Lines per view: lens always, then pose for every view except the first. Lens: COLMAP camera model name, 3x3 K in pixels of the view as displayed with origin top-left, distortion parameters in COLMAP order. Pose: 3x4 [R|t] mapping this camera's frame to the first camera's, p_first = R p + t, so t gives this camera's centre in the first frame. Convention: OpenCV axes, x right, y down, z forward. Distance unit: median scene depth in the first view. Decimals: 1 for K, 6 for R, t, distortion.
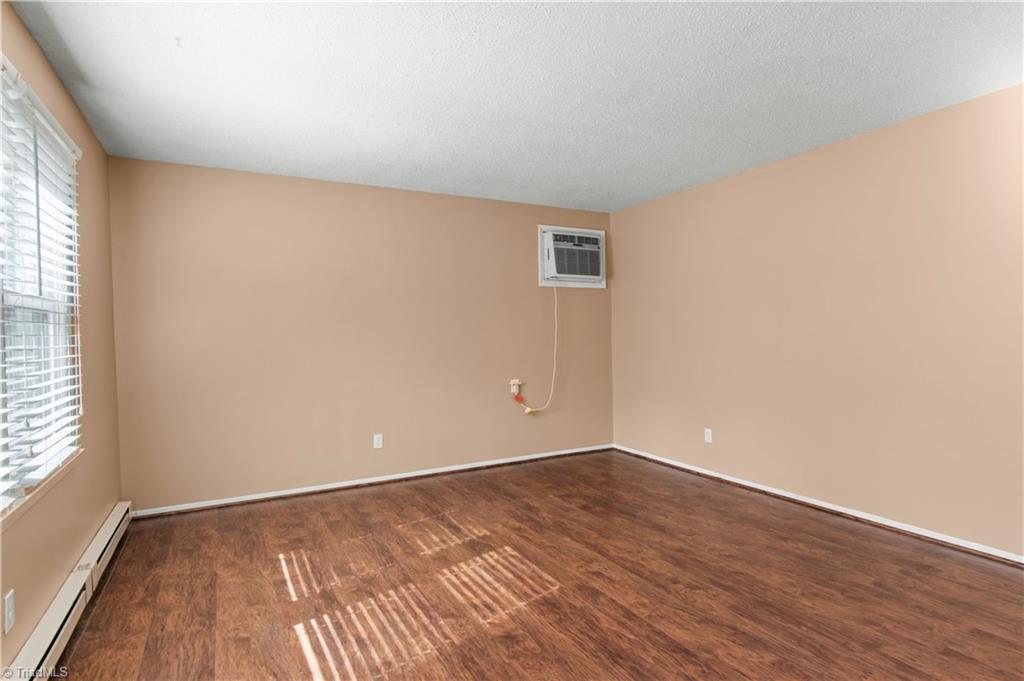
lens RADIAL K [[552.9, 0, 518.2], [0, 552.9, 346.0], [0, 0, 1]] dist [0.011283, -0.003775]
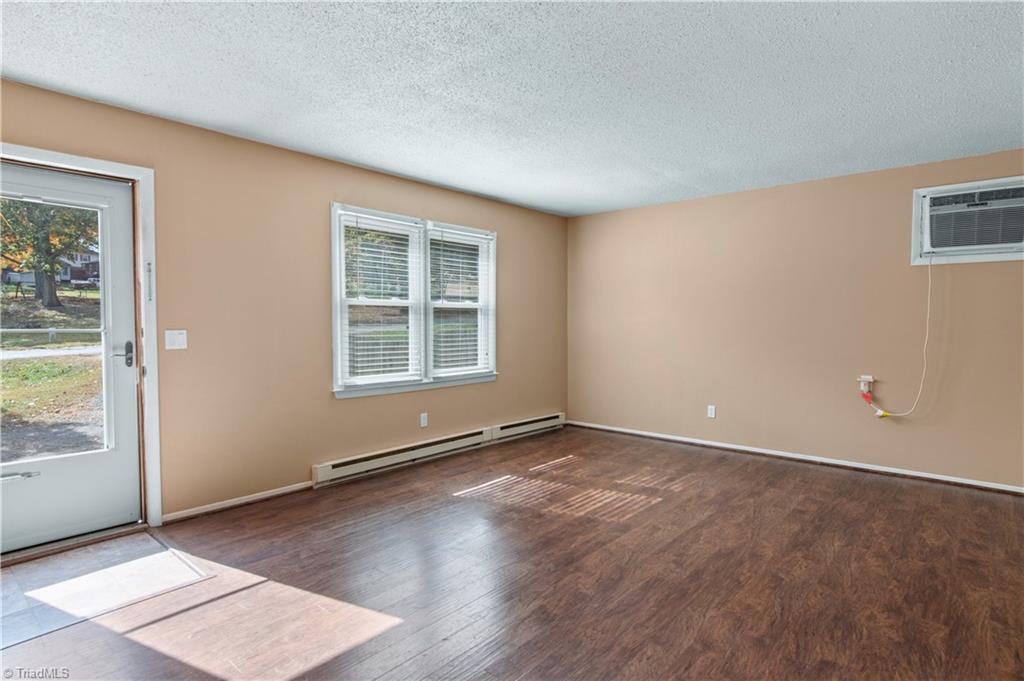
lens RADIAL K [[552.9, 0, 516.3], [0, 552.9, 343.2], [0, 0, 1]] dist [0.011283, -0.003775]
pose [[0.336872, 0.054168, -0.939991, 1.028513], [-0.030251, 0.998451, 0.046696, -0.023995], [0.941064, 0.012705, 0.337989, 0.294274]]
